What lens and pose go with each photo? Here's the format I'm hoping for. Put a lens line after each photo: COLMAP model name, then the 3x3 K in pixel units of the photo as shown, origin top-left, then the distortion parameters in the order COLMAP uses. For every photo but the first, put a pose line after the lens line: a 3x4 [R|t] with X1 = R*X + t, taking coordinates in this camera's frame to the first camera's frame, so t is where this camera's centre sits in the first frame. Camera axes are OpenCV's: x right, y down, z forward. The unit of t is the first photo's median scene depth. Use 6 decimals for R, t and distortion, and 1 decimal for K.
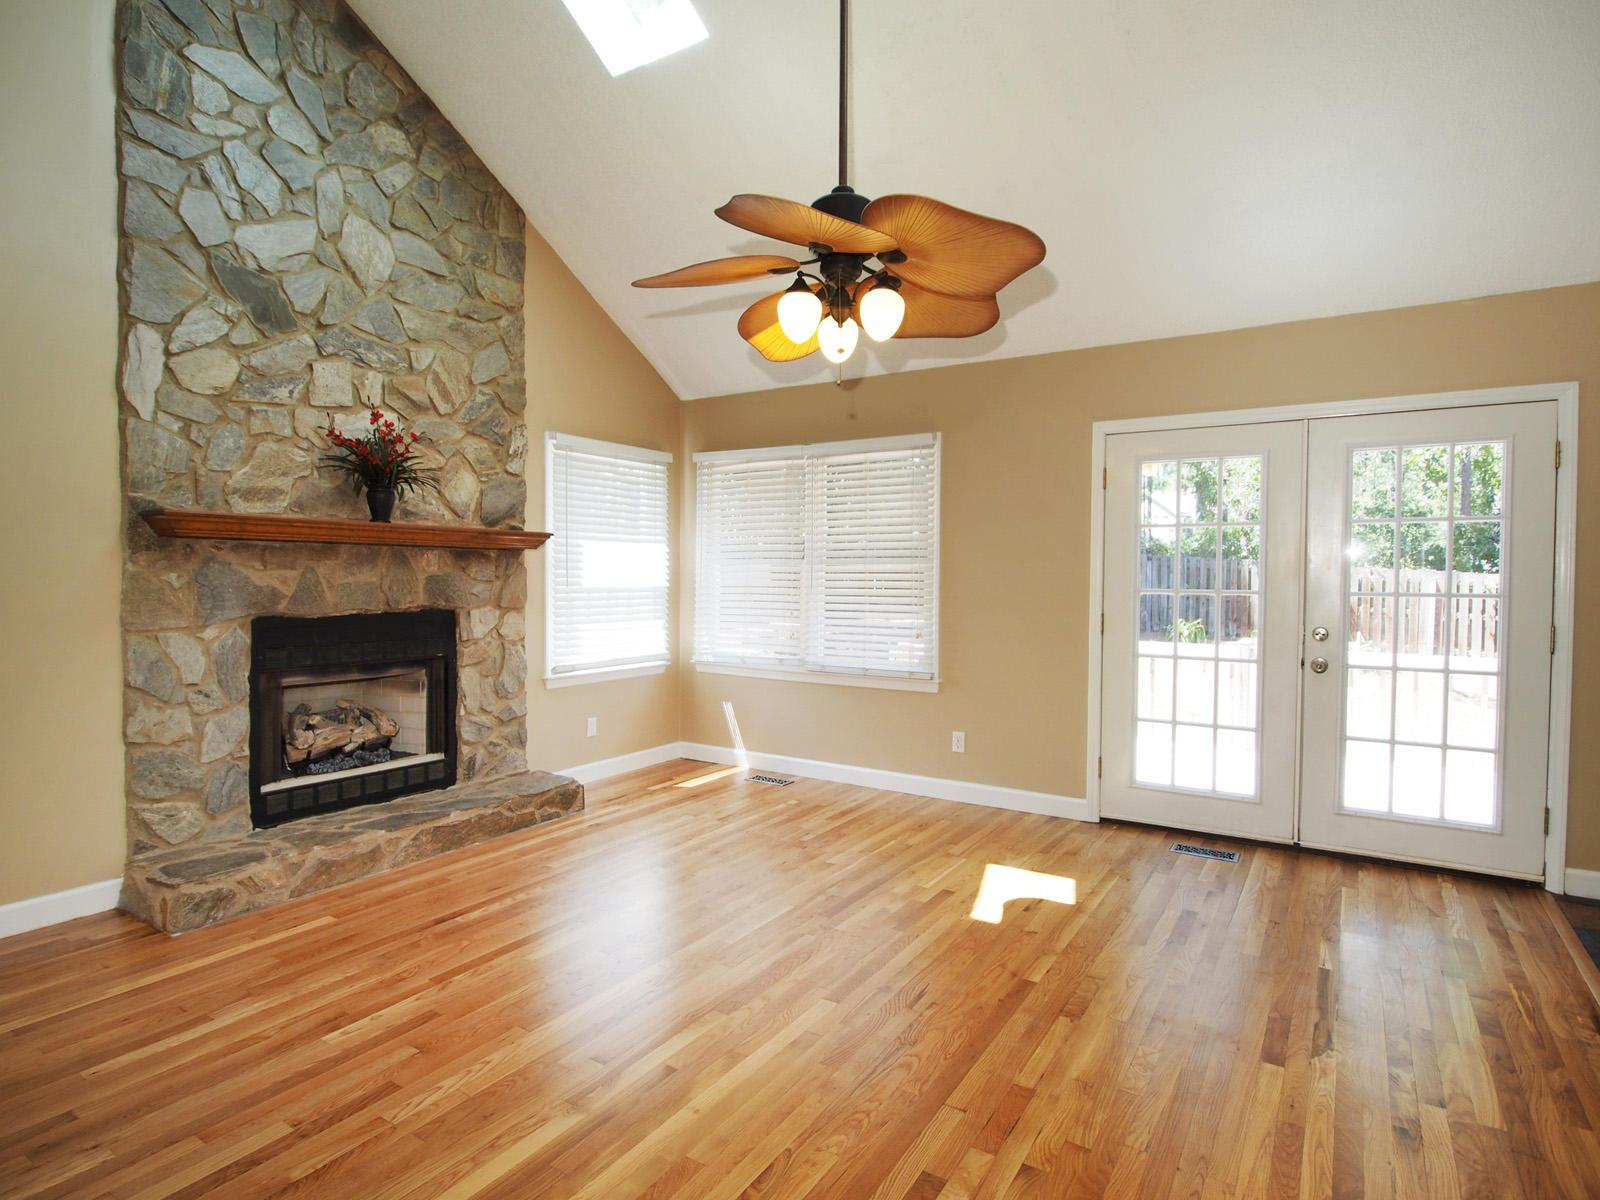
lens RADIAL K [[862.3, 0, 800.3], [0, 862.3, 608.2], [0, 0, 1]] dist [-0.013338, -0.001922]
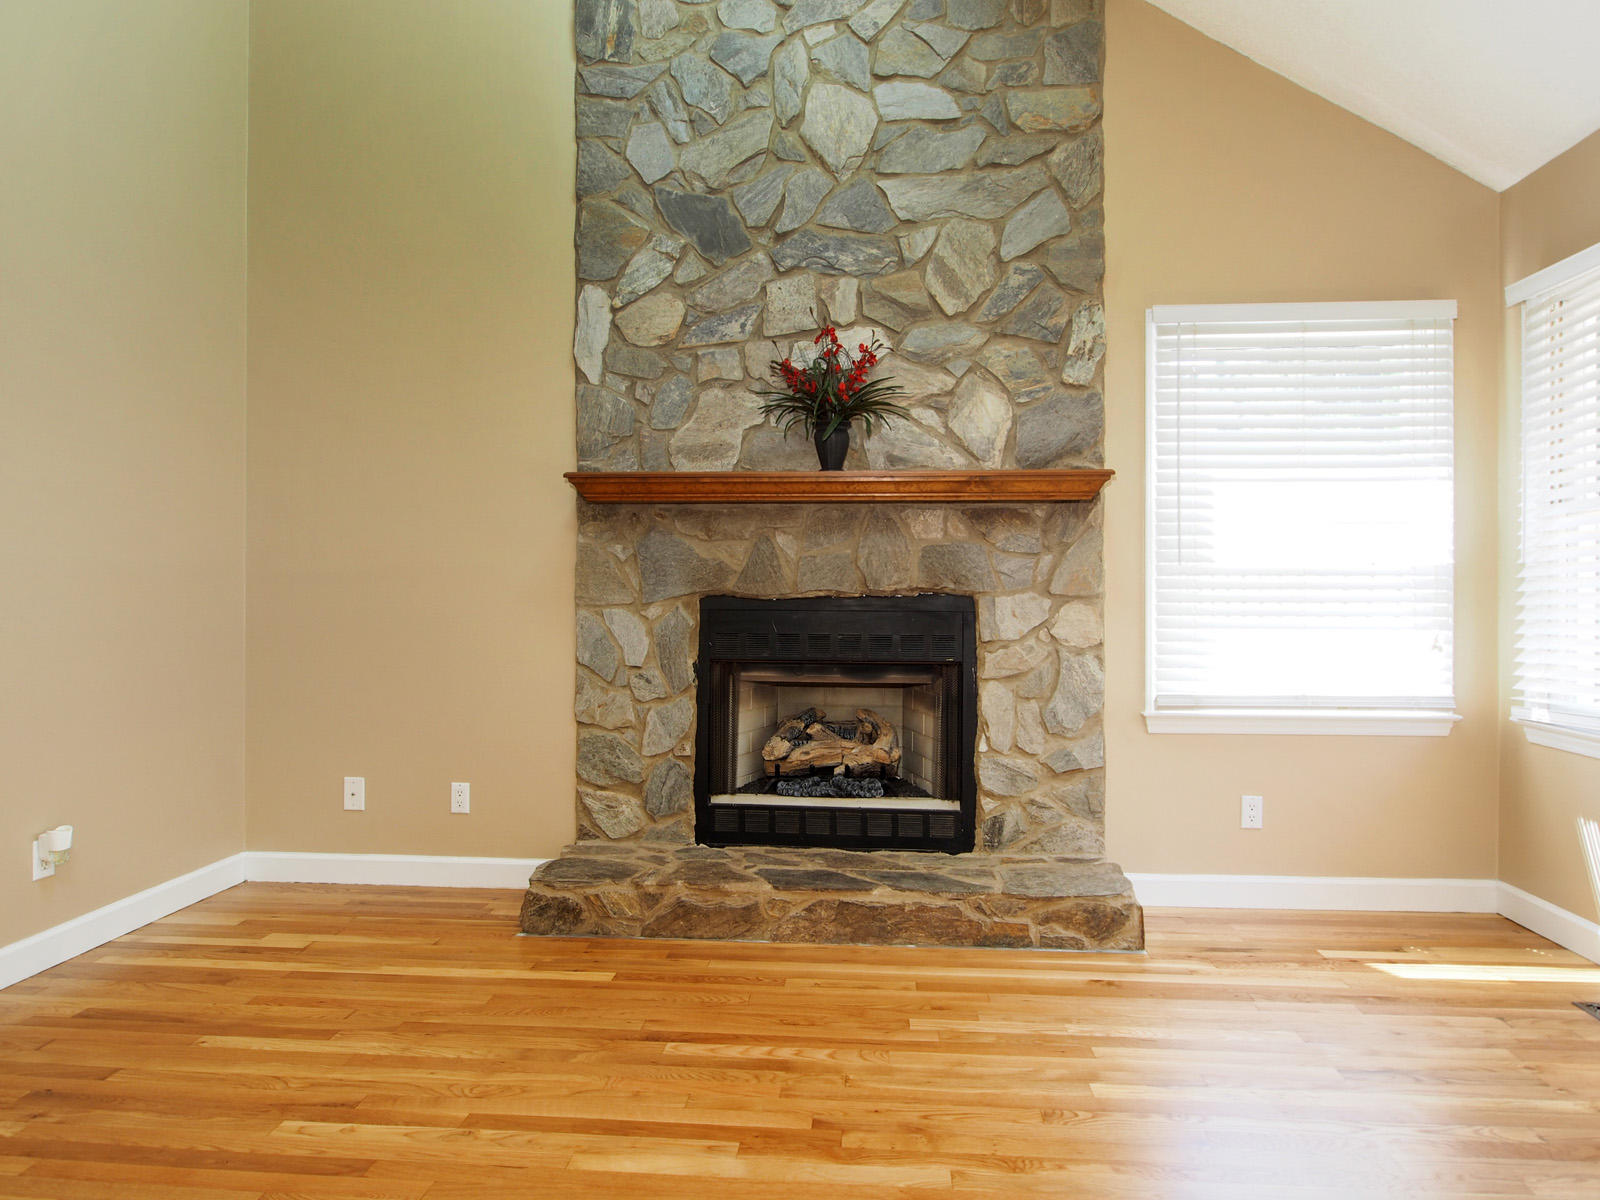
lens RADIAL K [[953.9, 0, 807.0], [0, 953.9, 598.3], [0, 0, 1]] dist [-0.010927, -0.001932]
pose [[0.468076, -0.000442, -0.883688, 0.242332], [-0.032829, 0.999301, -0.017889, 0.025395], [0.883078, 0.037384, 0.467734, 0.613960]]
